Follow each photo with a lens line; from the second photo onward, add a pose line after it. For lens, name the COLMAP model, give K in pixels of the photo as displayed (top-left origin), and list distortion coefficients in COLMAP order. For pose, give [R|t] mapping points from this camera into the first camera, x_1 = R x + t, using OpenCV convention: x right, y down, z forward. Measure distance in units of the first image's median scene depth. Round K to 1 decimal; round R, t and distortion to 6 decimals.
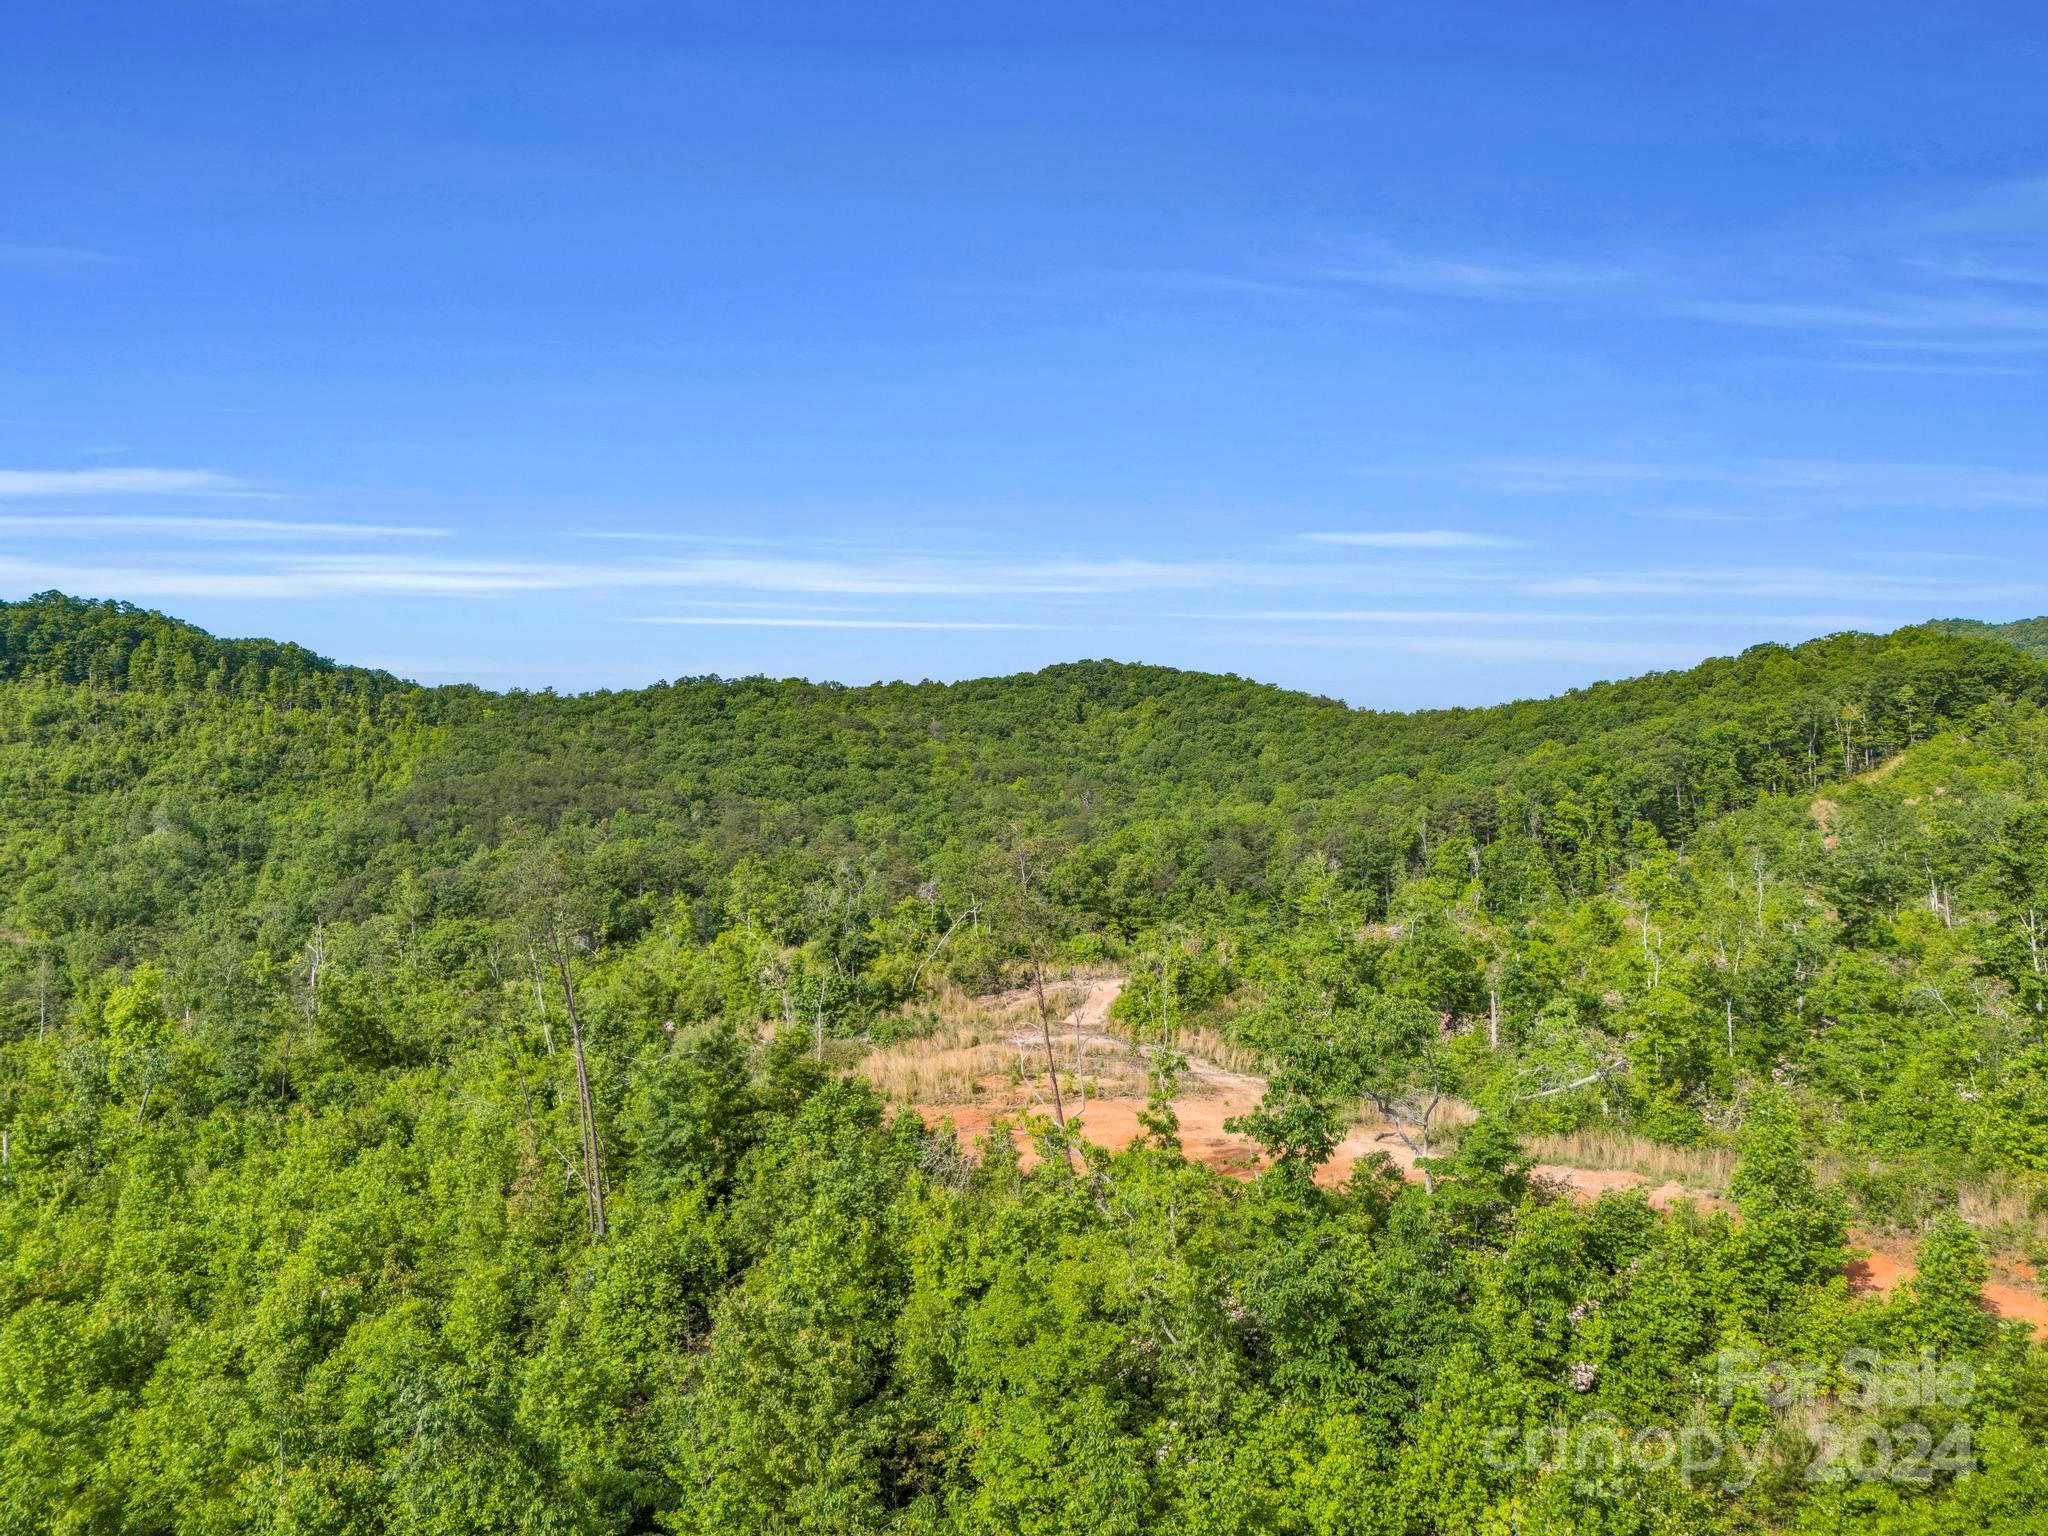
lens RADIAL K [[1502.5, 0, 1032.3], [0, 1502.5, 766.5], [0, 0, 1]] dist [0.087152, -0.091663]
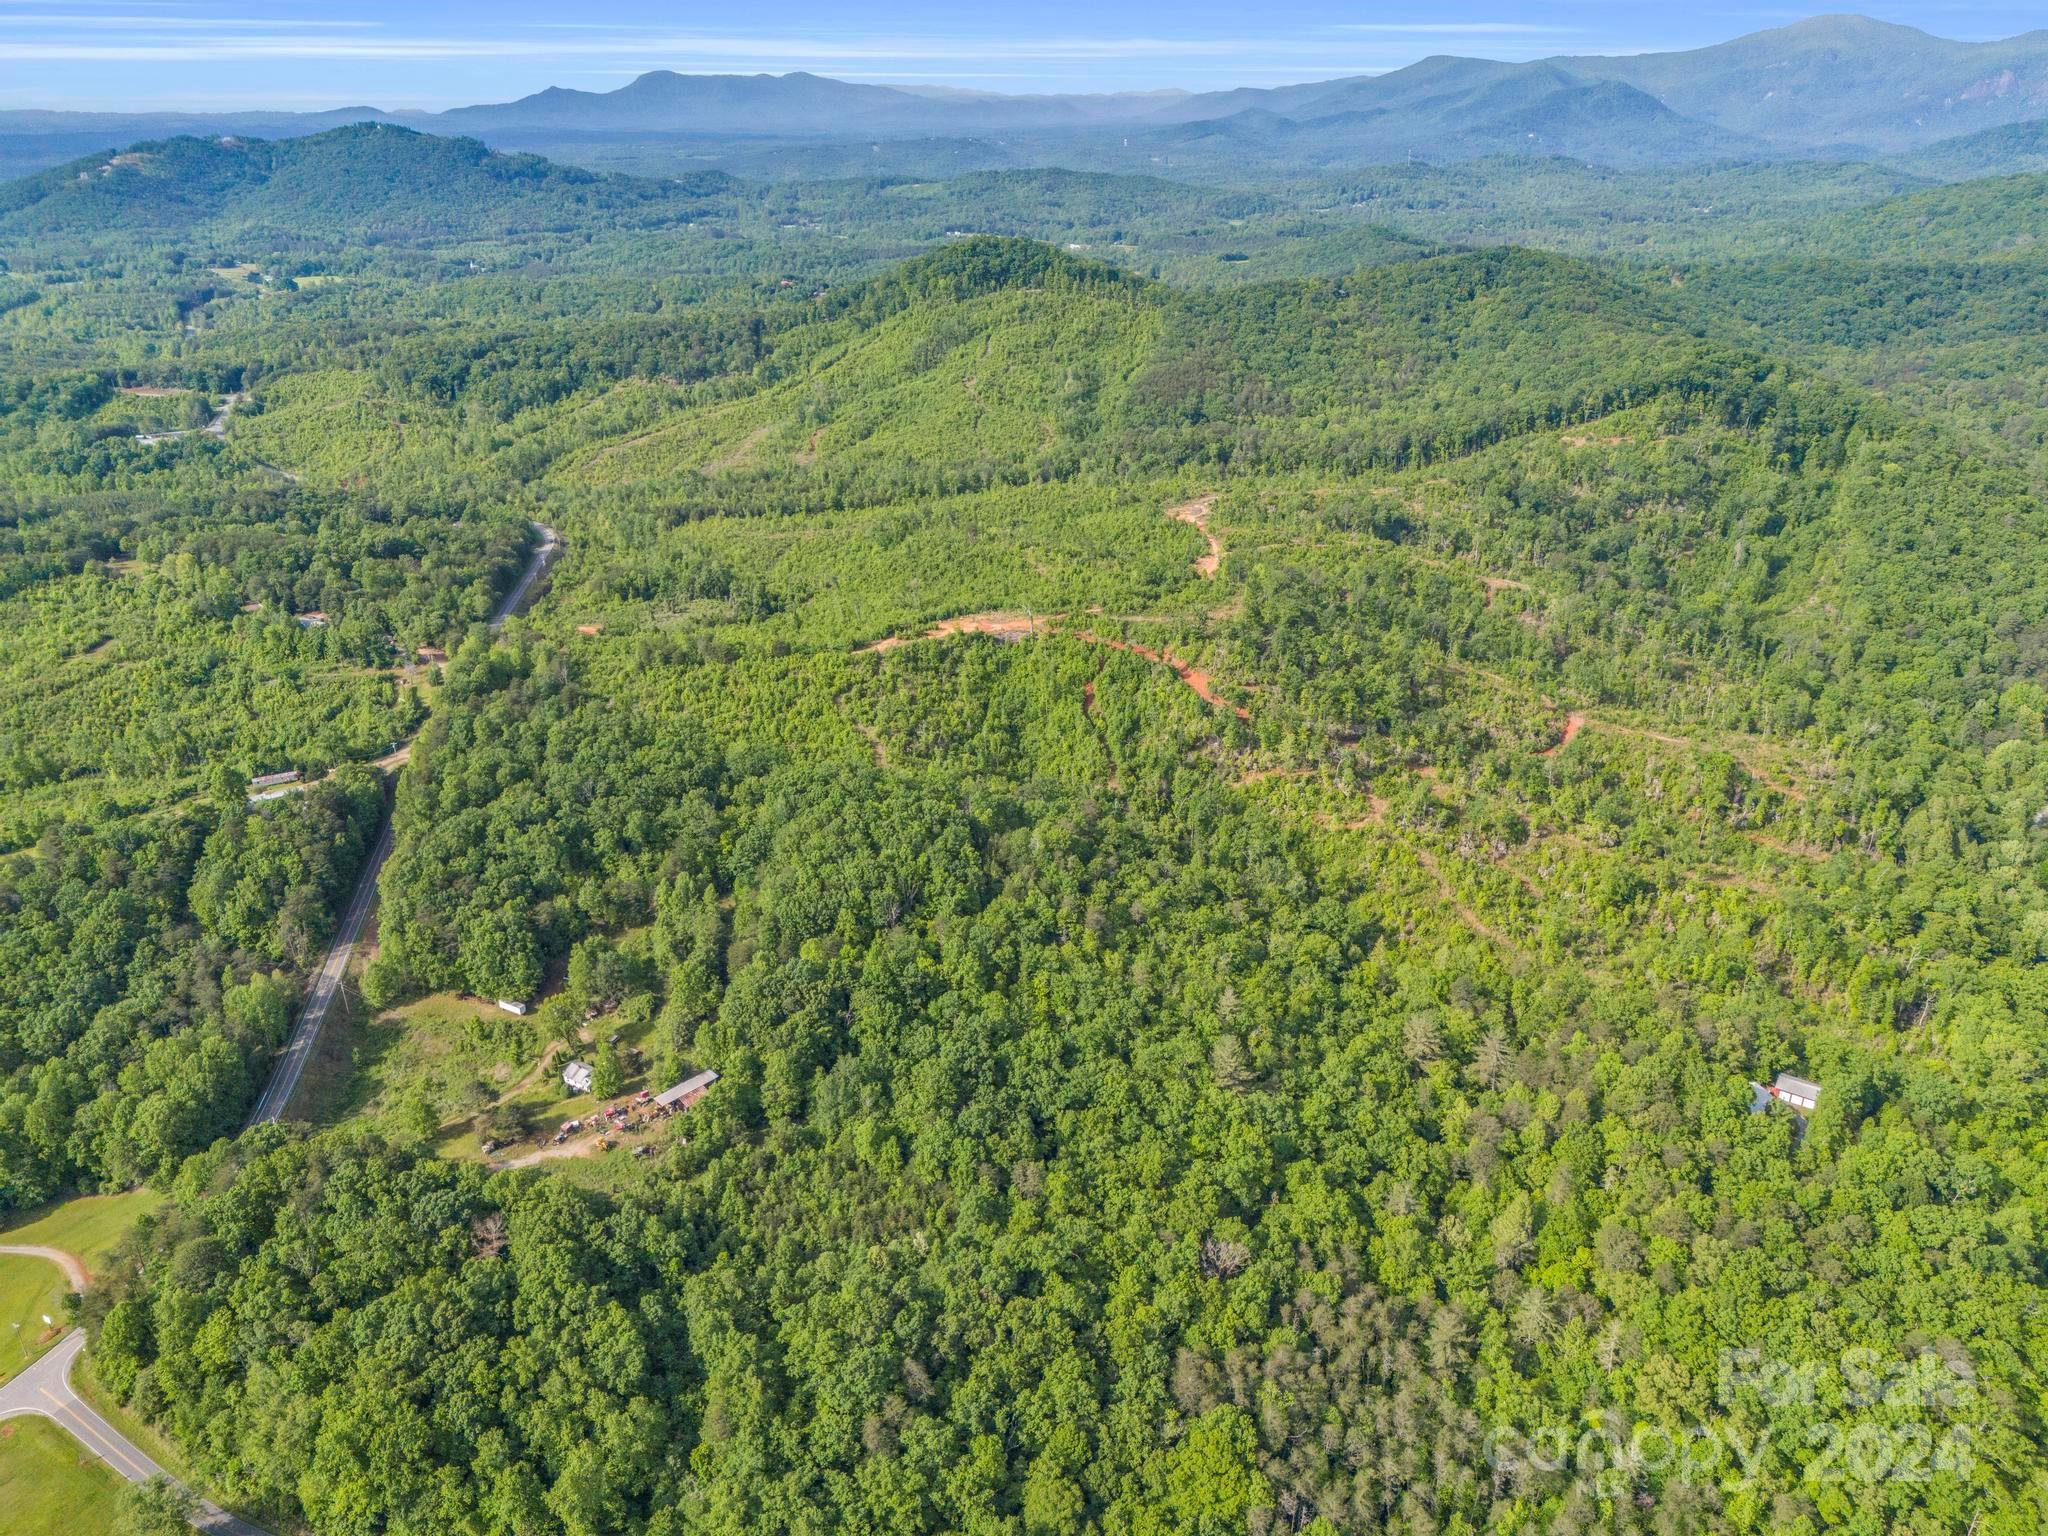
lens RADIAL K [[1507.8, 0, 1031.8], [0, 1507.8, 761.2], [0, 0, 1]] dist [0.071142, -0.065562]
pose [[0.893003, 0.183034, -0.411150, 0.550838], [0.009704, 0.905521, 0.424190, -0.405706], [0.449946, -0.382793, 0.806857, -1.306556]]
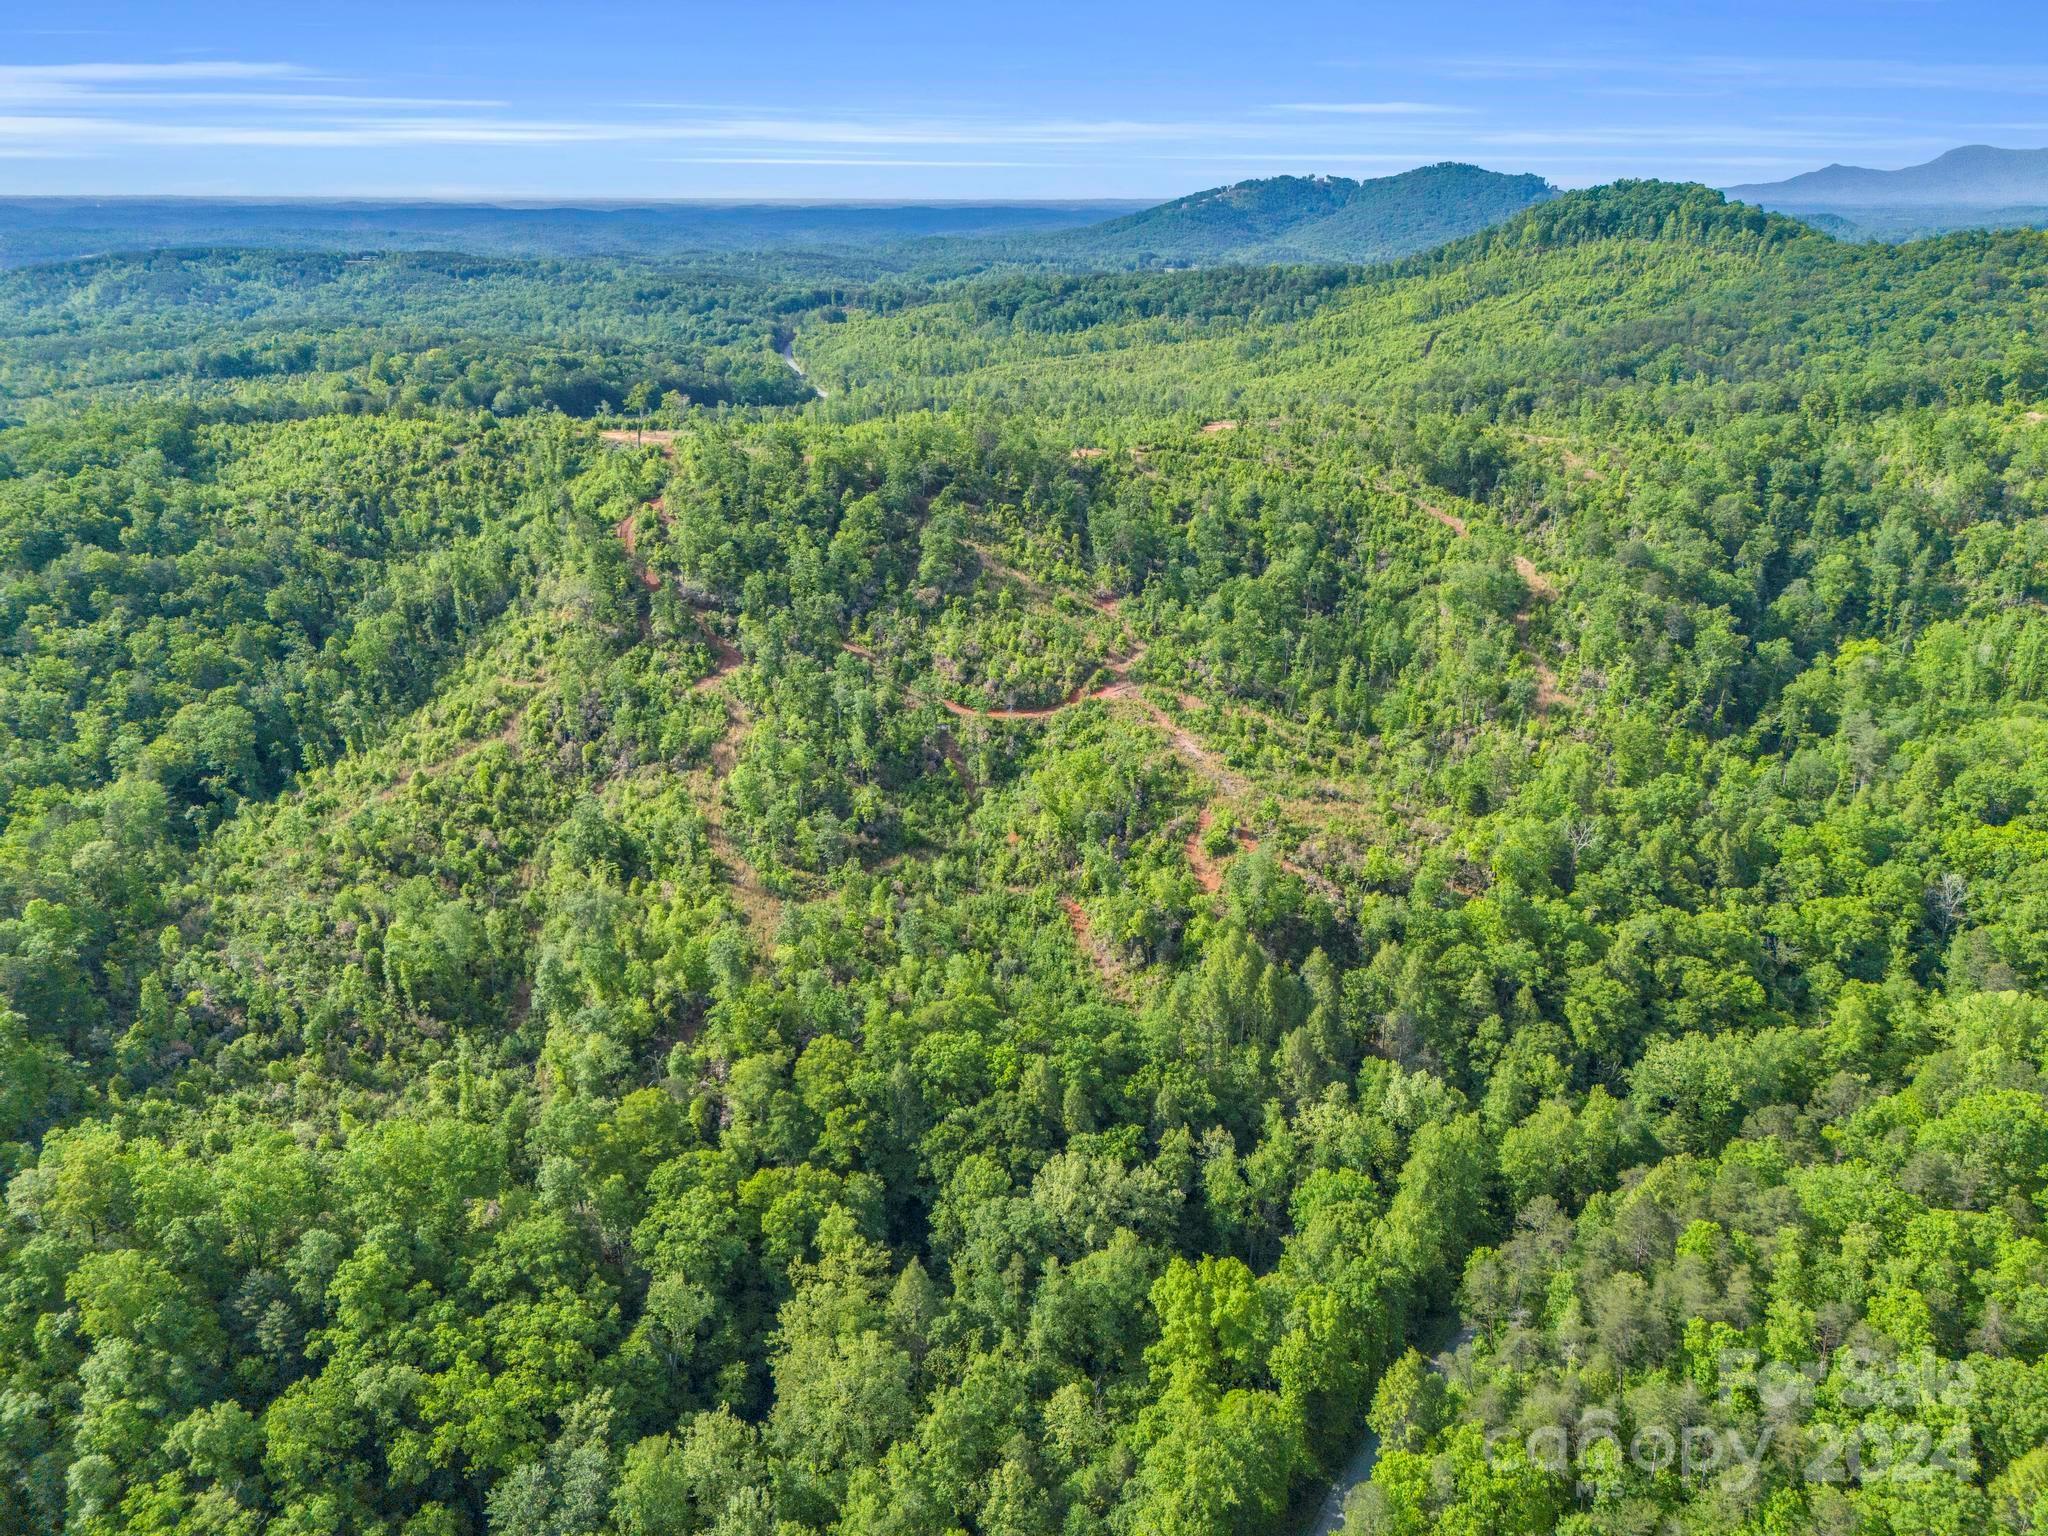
lens RADIAL K [[1507.8, 0, 1031.8], [0, 1507.8, 761.2], [0, 0, 1]] dist [0.071142, -0.065562]
pose [[0.335881, 0.335470, -0.880139, 1.056493], [0.024666, 0.930971, 0.364258, -0.159999], [0.941581, -0.144057, 0.304421, -0.414381]]
